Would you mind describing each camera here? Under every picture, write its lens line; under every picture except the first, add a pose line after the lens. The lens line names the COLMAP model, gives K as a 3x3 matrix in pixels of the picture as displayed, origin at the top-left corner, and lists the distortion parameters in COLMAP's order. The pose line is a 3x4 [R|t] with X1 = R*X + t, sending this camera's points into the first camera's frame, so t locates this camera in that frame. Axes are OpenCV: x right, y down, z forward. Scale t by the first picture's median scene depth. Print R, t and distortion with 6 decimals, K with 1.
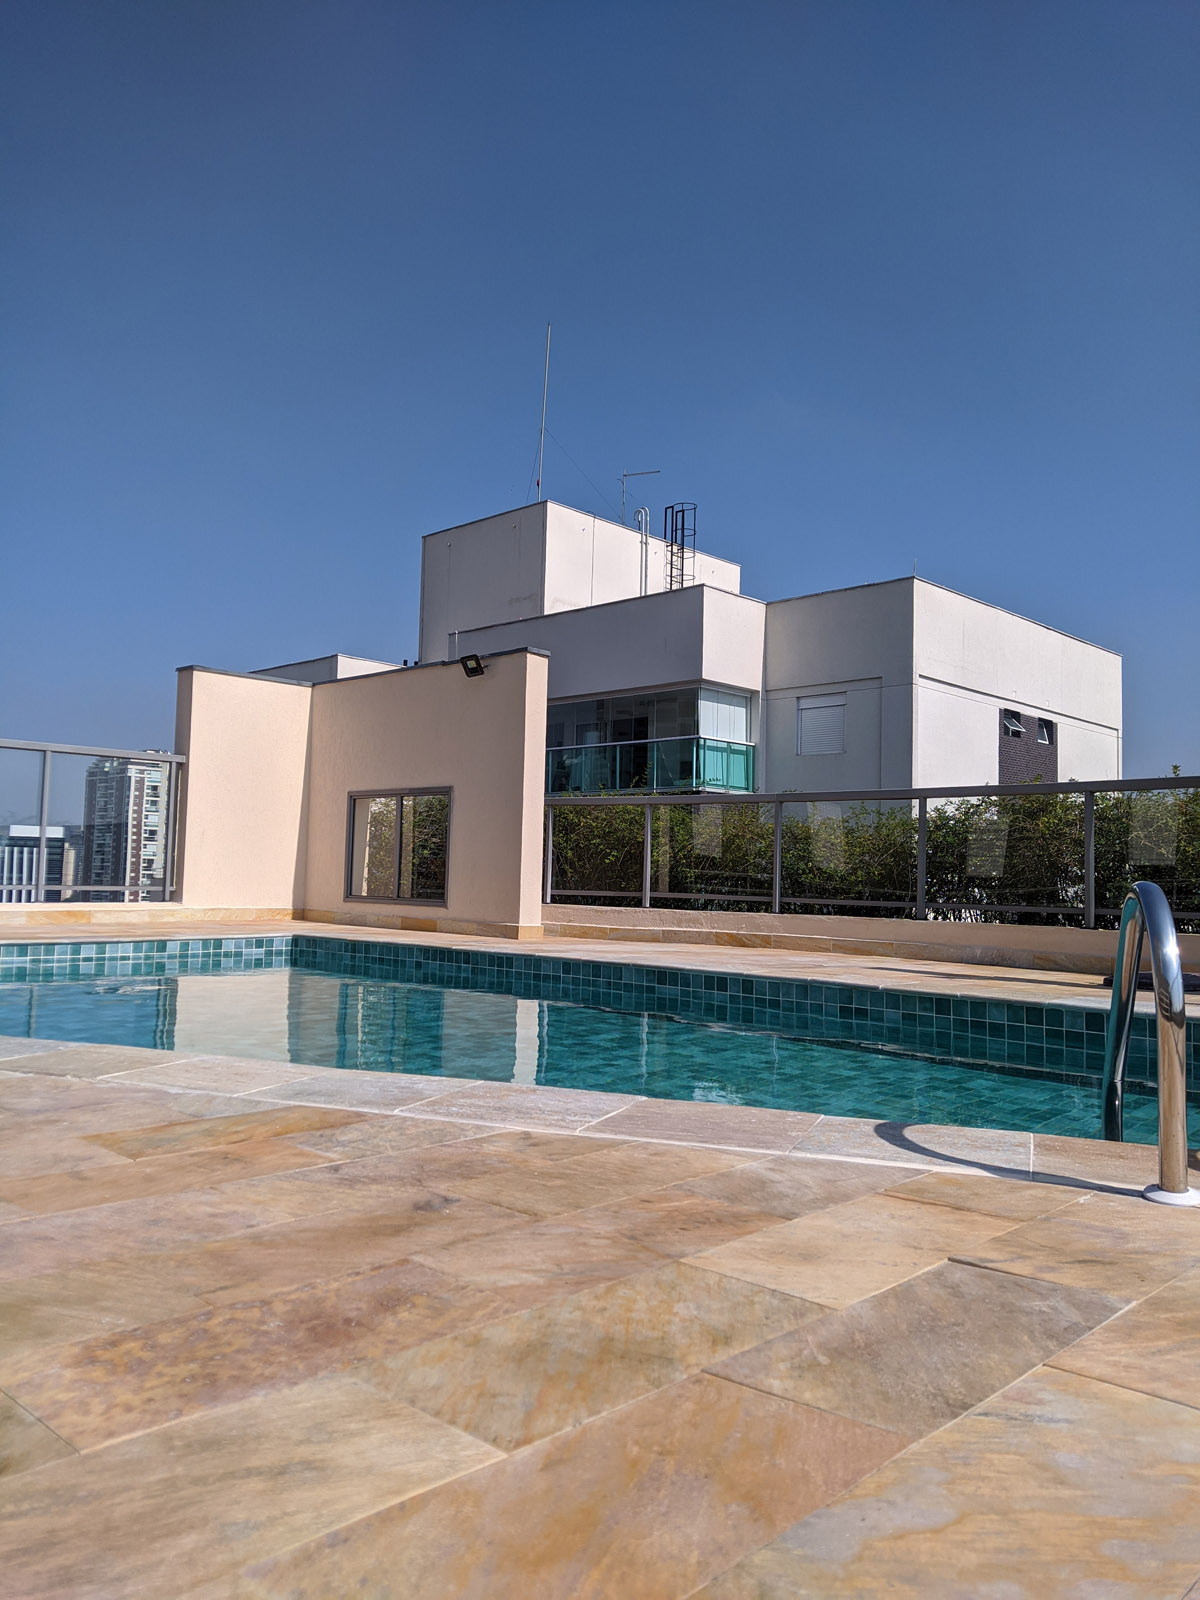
lens RADIAL K [[1207.6, 0, 600.0], [0, 1207.6, 800.0], [0, 0, 1]] dist [0.069642, 0.000335]
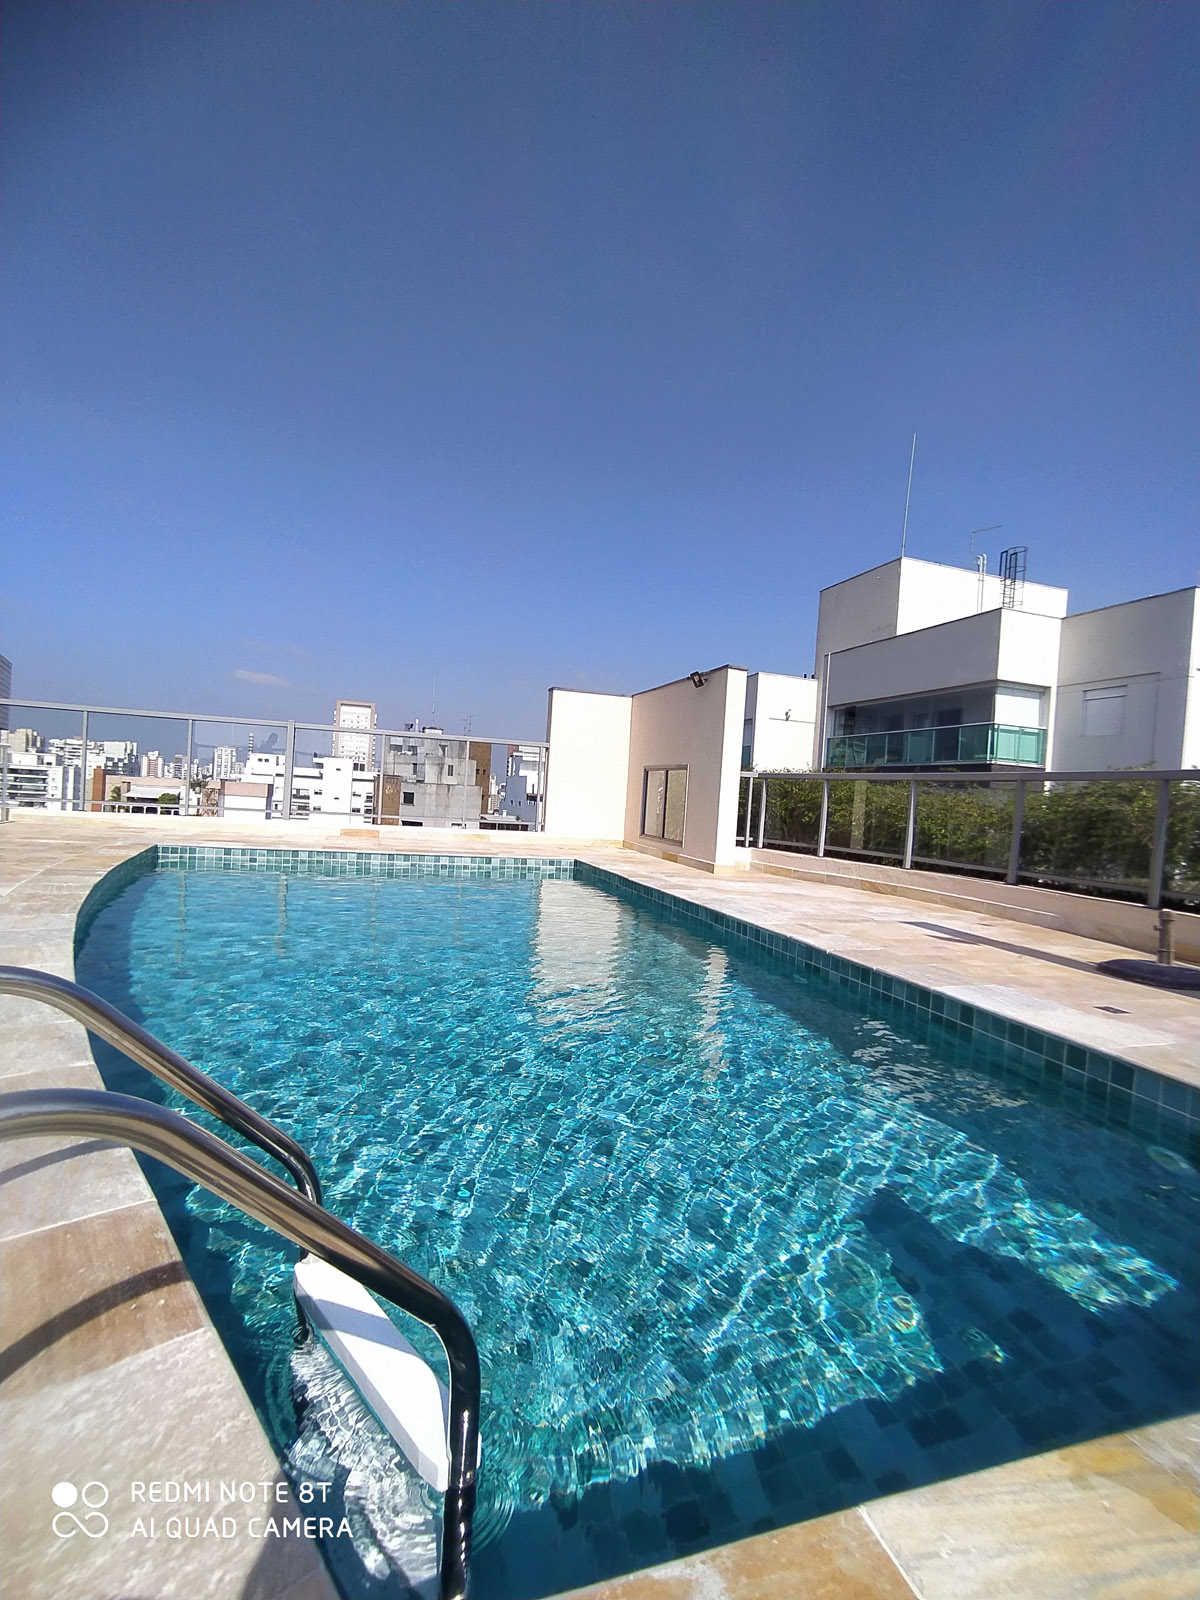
lens RADIAL K [[747.7, 0, 606.6], [0, 747.7, 812.6], [0, 0, 1]] dist [-0.064186, 0.043804]
pose [[0.878288, 0.042732, -0.476219, 0.096759], [-0.009280, 0.997334, 0.072377, -0.007594], [0.478043, -0.059148, 0.876343, 0.070564]]
